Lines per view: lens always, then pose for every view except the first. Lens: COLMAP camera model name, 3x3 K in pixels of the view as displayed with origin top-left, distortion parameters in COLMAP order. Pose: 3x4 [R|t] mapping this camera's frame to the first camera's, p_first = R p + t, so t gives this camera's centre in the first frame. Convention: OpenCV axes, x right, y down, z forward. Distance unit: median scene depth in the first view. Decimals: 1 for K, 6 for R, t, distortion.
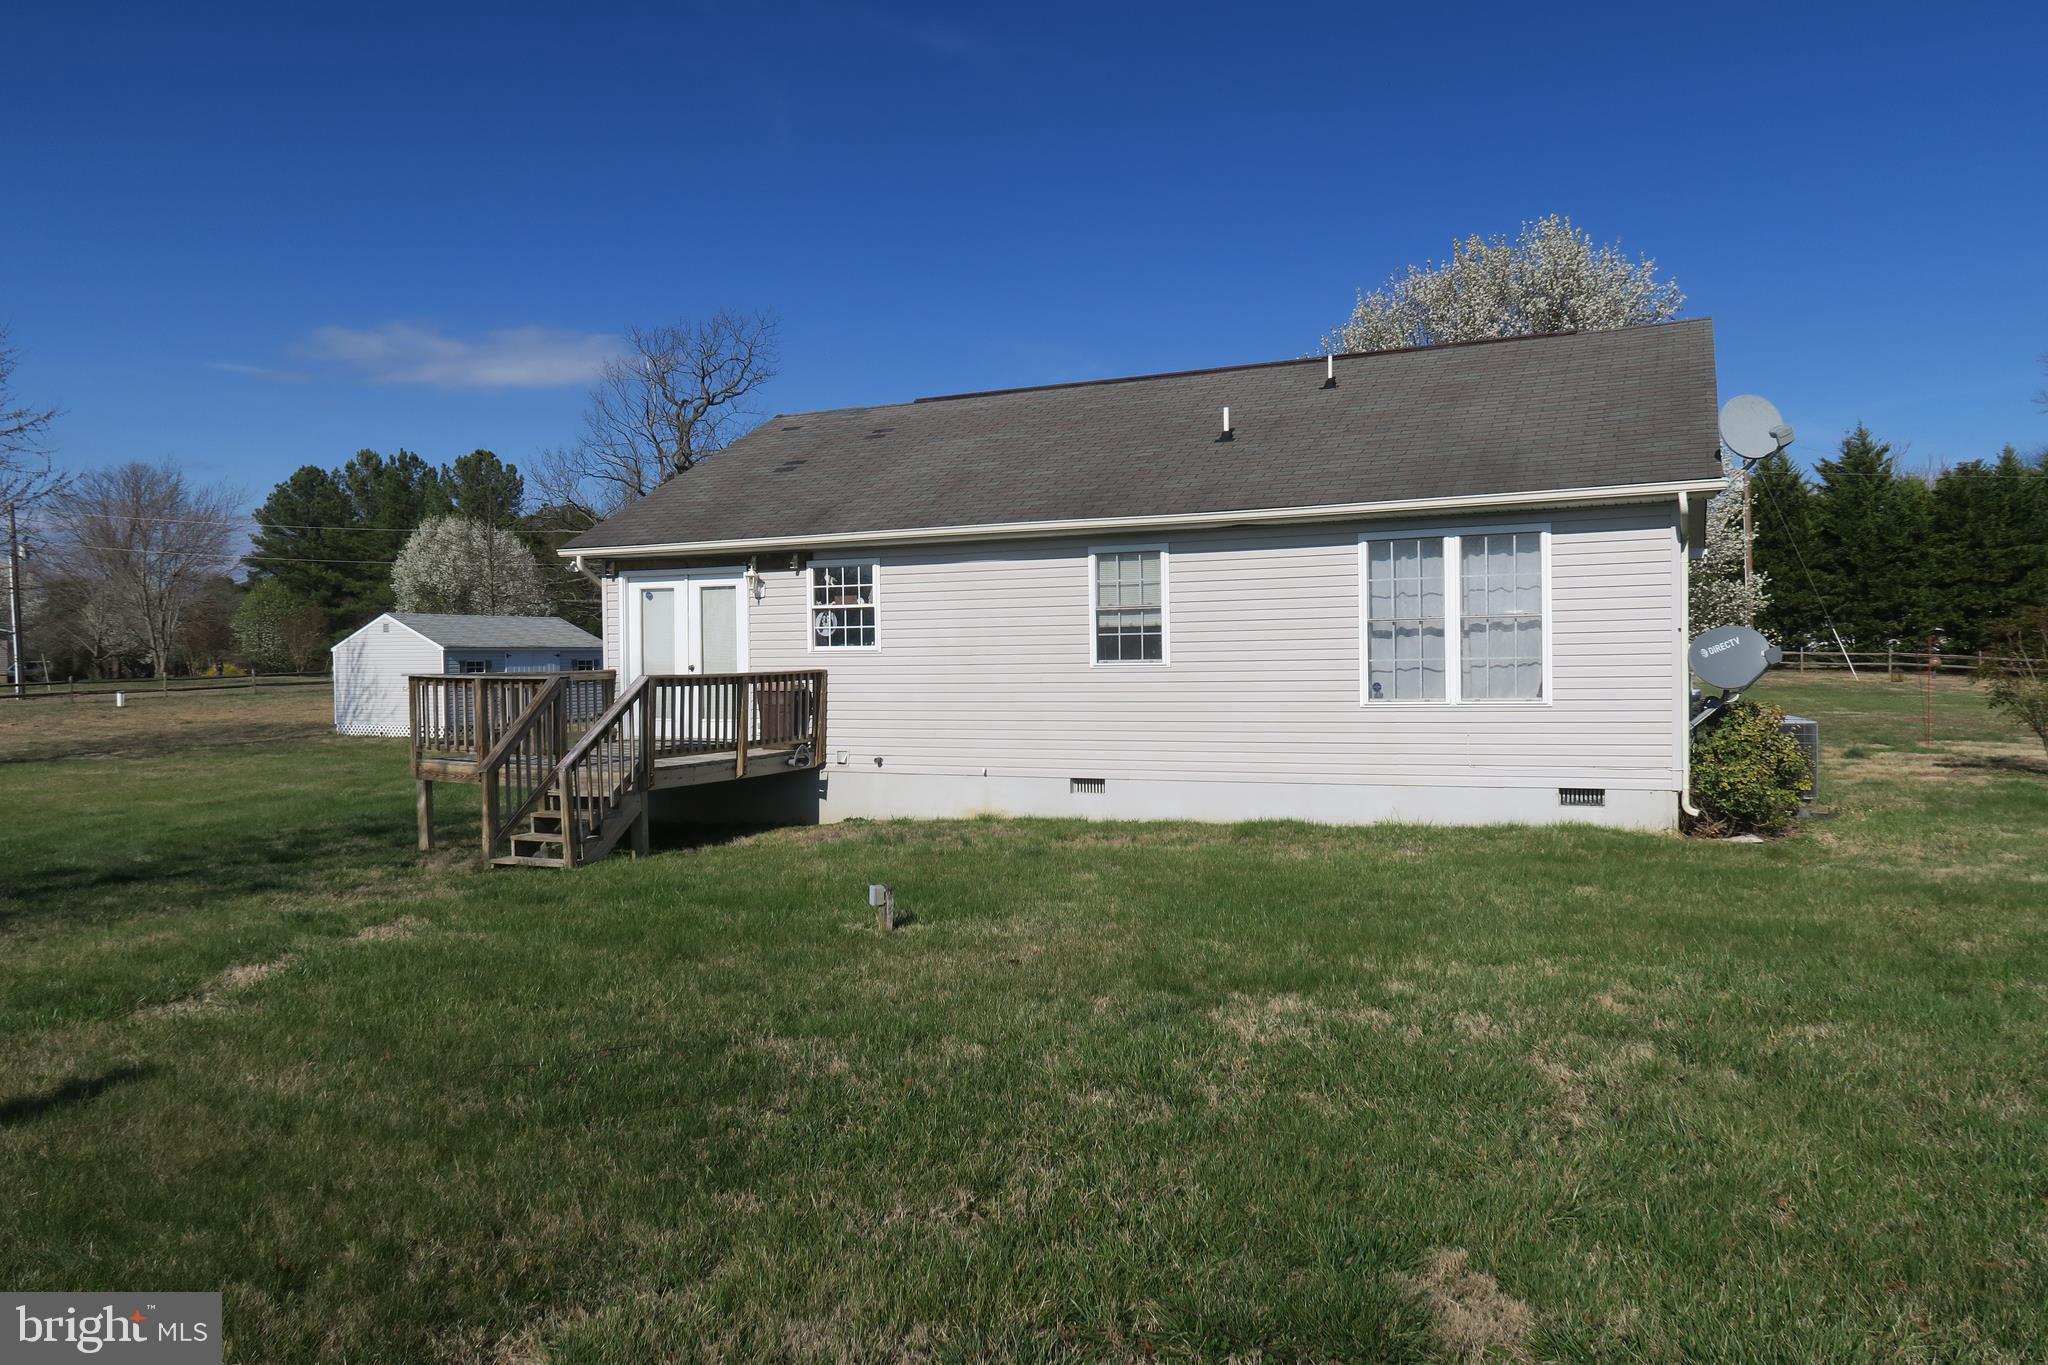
lens RADIAL K [[1459.0, 0, 1026.2], [0, 1459.0, 704.0], [0, 0, 1]] dist [-0.035268, -0.004507]
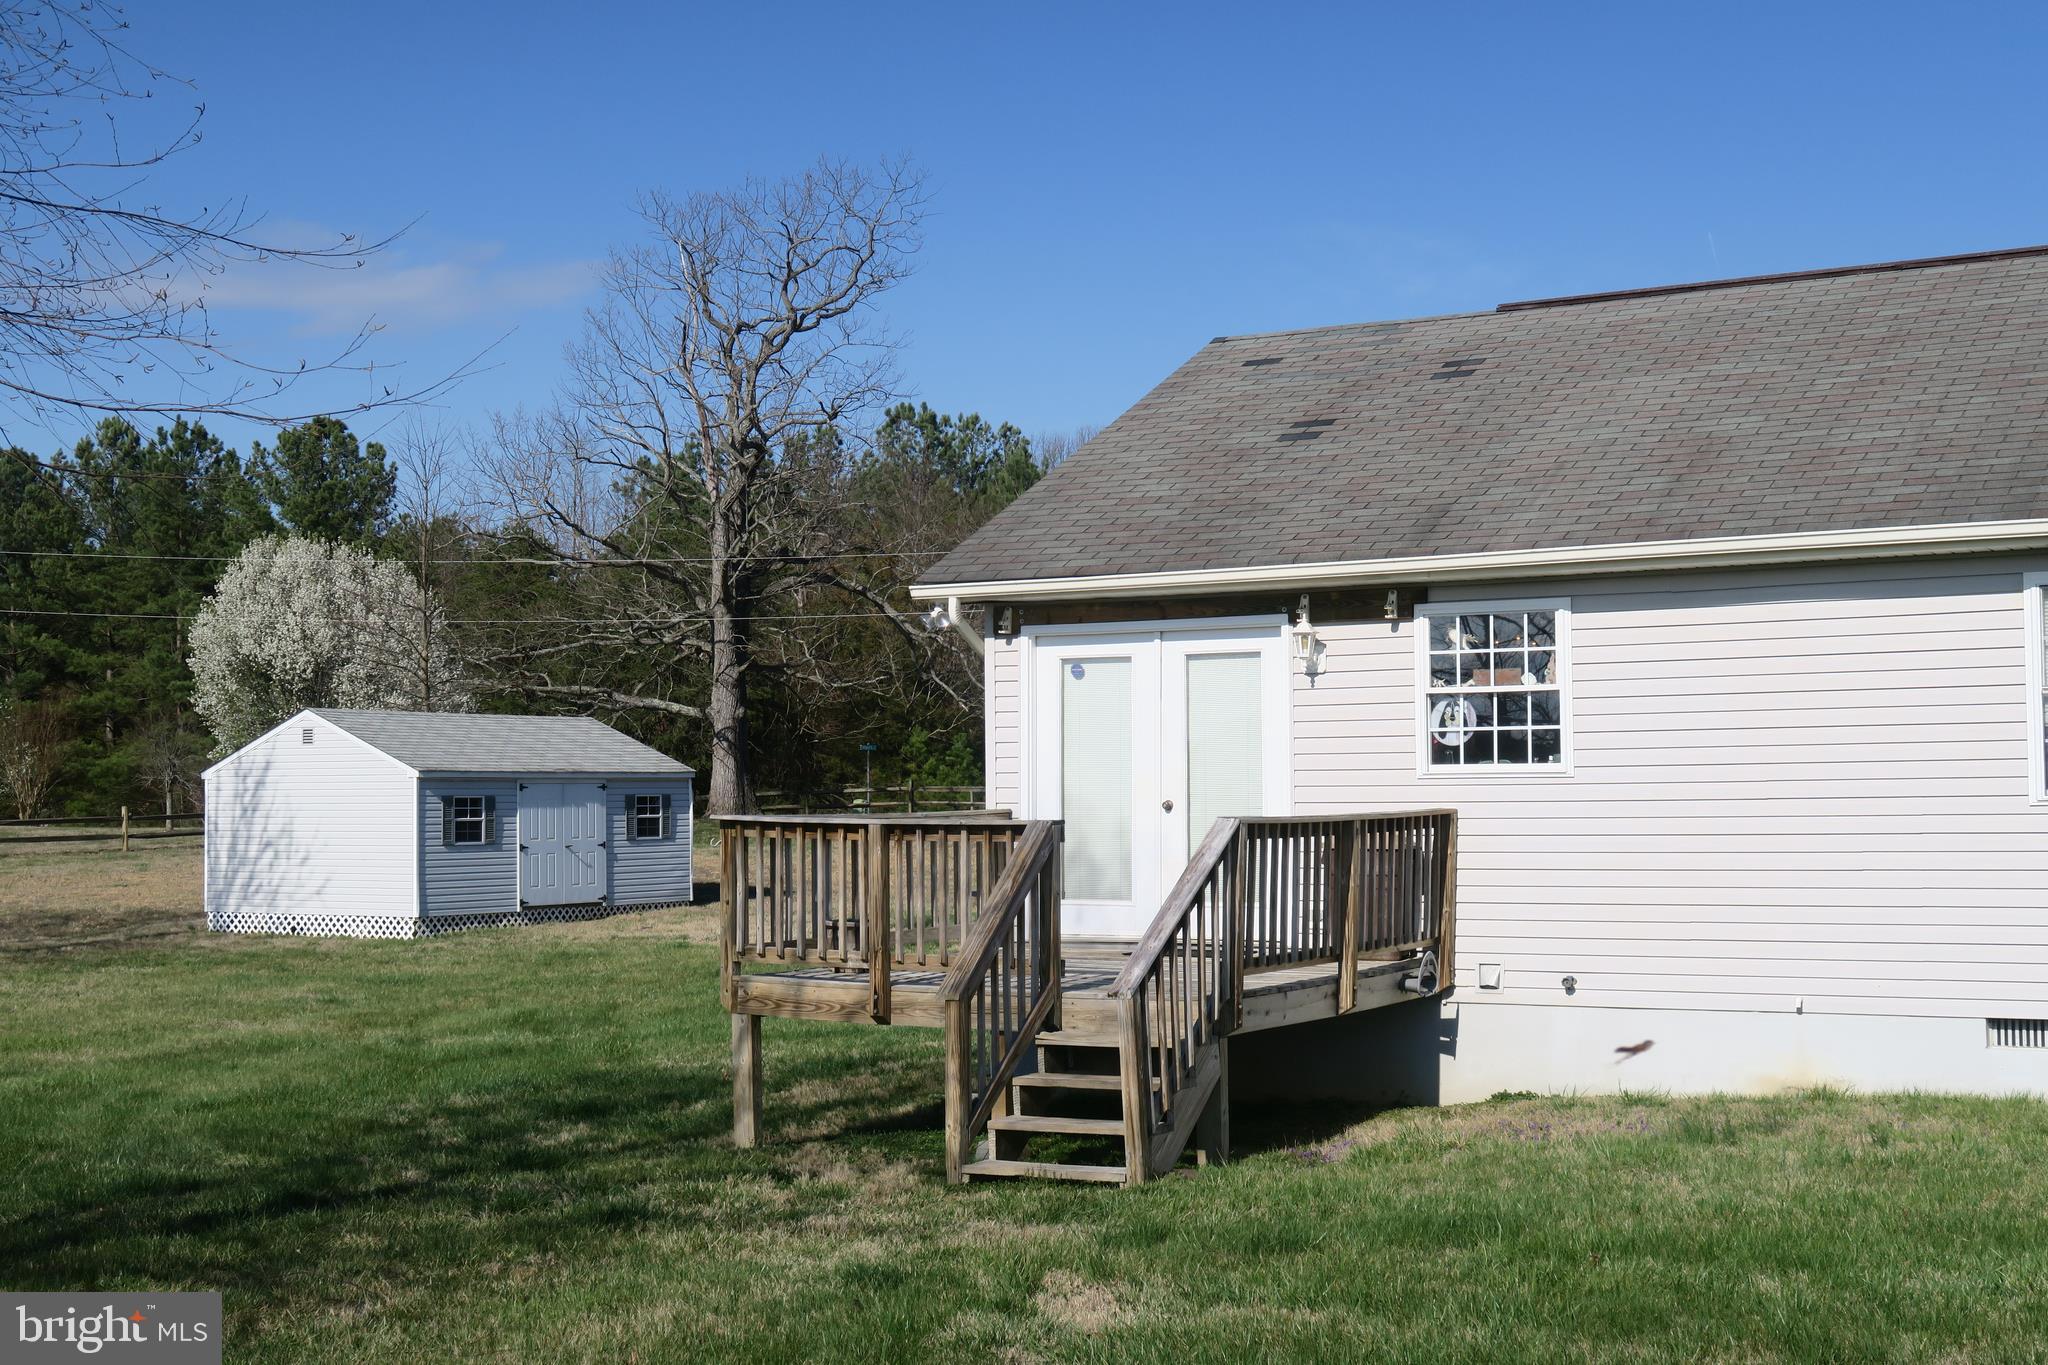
lens RADIAL K [[2709.2, 0, 1022.9], [0, 2709.2, 673.0], [0, 0, 1]] dist [0.006928, 0.000000]
pose [[0.996670, -0.003238, -0.081476, -0.211878], [-0.003004, 0.997075, -0.076373, 0.002844], [0.081485, 0.076364, 0.993745, 0.007441]]
